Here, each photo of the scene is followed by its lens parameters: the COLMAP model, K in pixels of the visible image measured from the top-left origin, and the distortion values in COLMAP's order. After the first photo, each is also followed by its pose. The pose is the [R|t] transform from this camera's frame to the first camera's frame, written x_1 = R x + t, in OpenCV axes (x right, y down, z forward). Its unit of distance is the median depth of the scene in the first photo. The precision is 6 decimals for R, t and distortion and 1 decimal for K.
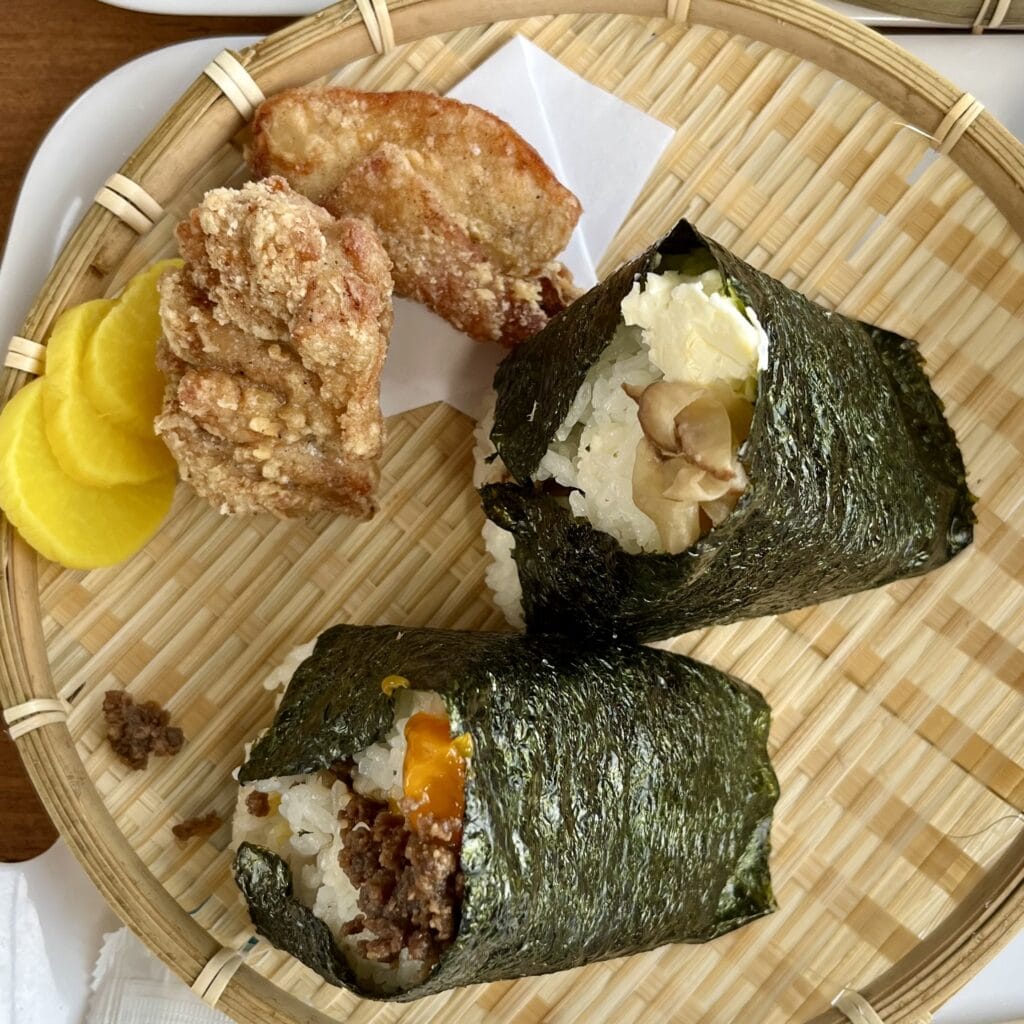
lens RADIAL K [[1348.7, 0, 512.3], [0, 1348.7, 480.4], [0, 0, 1]] dist [0.168079, -0.563855]
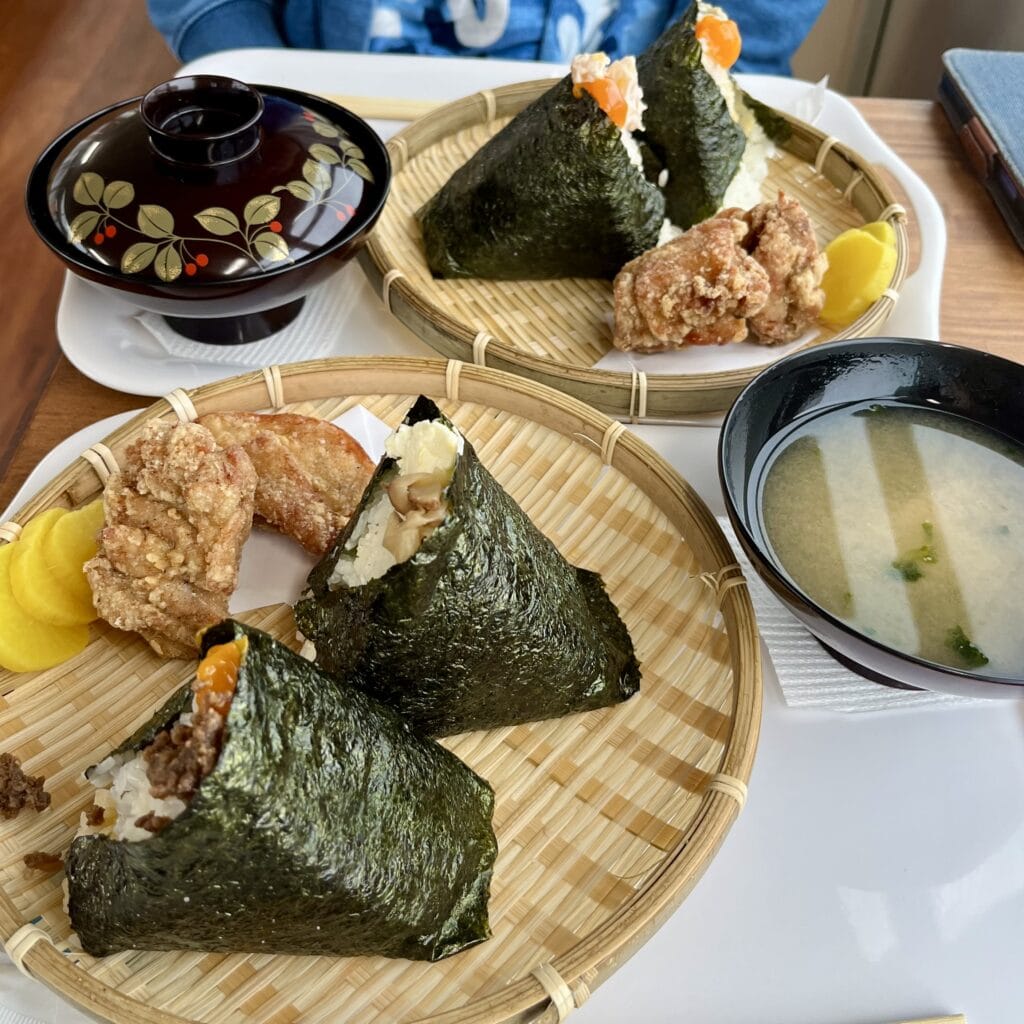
lens RADIAL K [[1071.0, 0, 480.7], [0, 1071.0, 472.5], [0, 0, 1]] dist [0.024555, -0.037984]
pose [[0.998300, 0.053211, 0.023785, 0.138970], [-0.031675, 0.837855, -0.544973, 0.499714], [-0.048927, 0.543293, 0.838116, -0.067013]]
